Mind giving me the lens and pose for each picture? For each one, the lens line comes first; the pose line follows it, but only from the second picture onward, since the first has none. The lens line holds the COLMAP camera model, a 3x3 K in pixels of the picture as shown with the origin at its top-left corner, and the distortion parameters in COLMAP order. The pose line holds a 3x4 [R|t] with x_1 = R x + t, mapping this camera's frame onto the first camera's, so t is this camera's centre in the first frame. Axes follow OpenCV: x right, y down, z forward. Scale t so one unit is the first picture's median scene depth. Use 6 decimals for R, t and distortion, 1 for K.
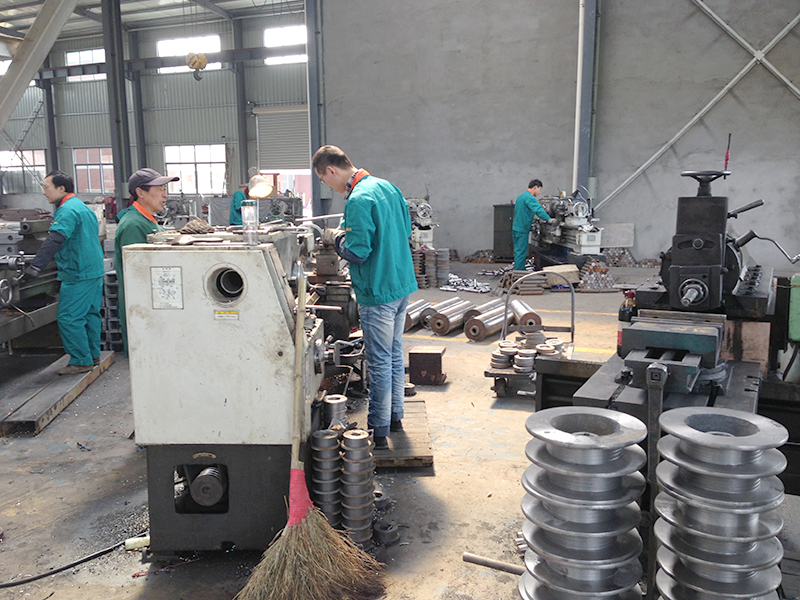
lens RADIAL K [[736.2, 0, 400.0], [0, 736.2, 300.0], [0, 0, 1]] dist [0.150144, -0.254867]
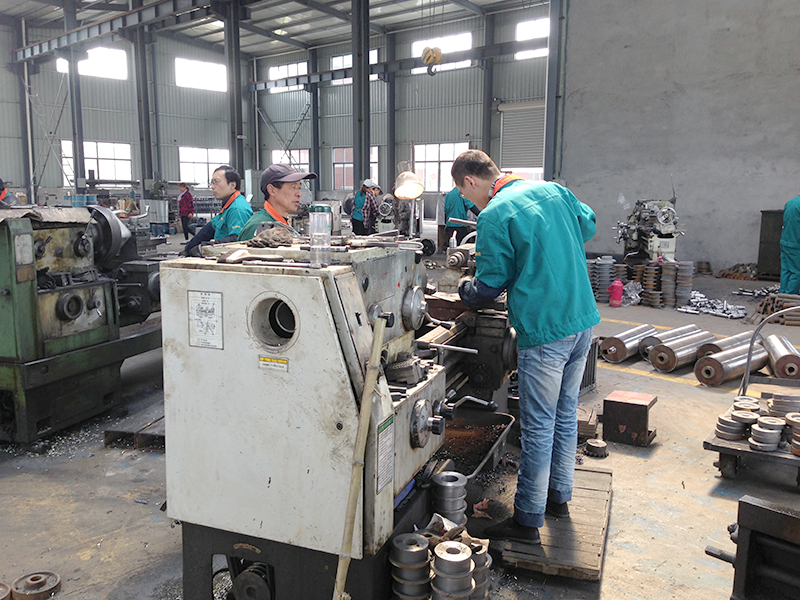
lens RADIAL K [[736.2, 0, 400.0], [0, 736.2, 300.0], [0, 0, 1]] dist [0.150144, -0.254867]
pose [[0.944645, 0.067238, -0.321130, 0.037559], [-0.066803, 0.997689, 0.012386, -0.020335], [0.321221, 0.009752, 0.946954, 0.126694]]
